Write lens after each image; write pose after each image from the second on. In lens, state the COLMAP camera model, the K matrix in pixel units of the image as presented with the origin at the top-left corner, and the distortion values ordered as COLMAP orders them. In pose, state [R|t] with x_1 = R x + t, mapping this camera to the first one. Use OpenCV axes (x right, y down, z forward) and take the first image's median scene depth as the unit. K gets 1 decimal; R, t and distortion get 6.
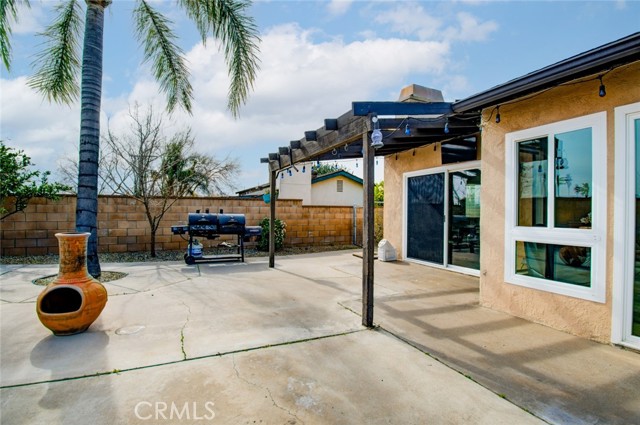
lens RADIAL K [[301.1, 0, 322.6], [0, 301.1, 213.4], [0, 0, 1]] dist [0.010191, -0.022115]
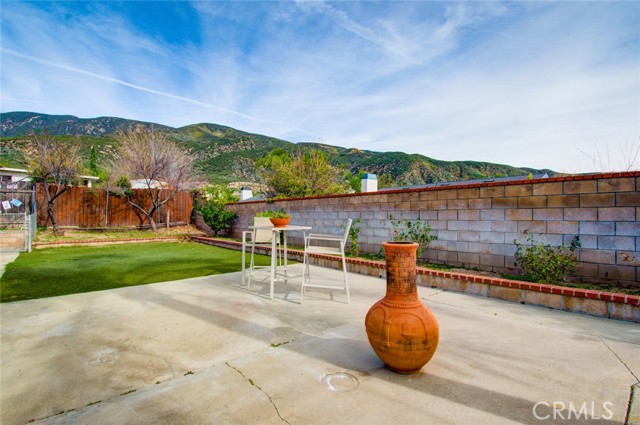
lens RADIAL K [[305.4, 0, 332.2], [0, 305.4, 213.8], [0, 0, 1]] dist [-0.001208, -0.000229]
pose [[-0.961676, -0.012104, -0.273922, -0.458264], [-0.008767, 0.999872, -0.013403, -0.003498], [0.274049, -0.010488, -0.961658, 1.853027]]
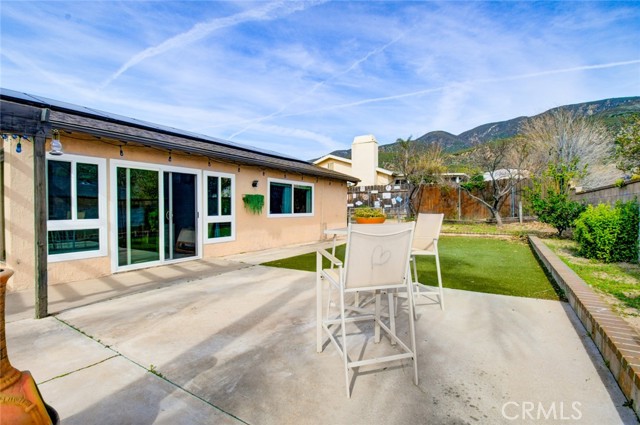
lens RADIAL K [[301.1, 0, 322.6], [0, 301.1, 213.4], [0, 0, 1]] dist [0.010191, -0.022115]
pose [[-0.530502, -0.023697, 0.847352, -1.523128], [-0.006417, 0.999693, 0.023941, -0.037266], [-0.847659, 0.007263, -0.530491, 0.847217]]
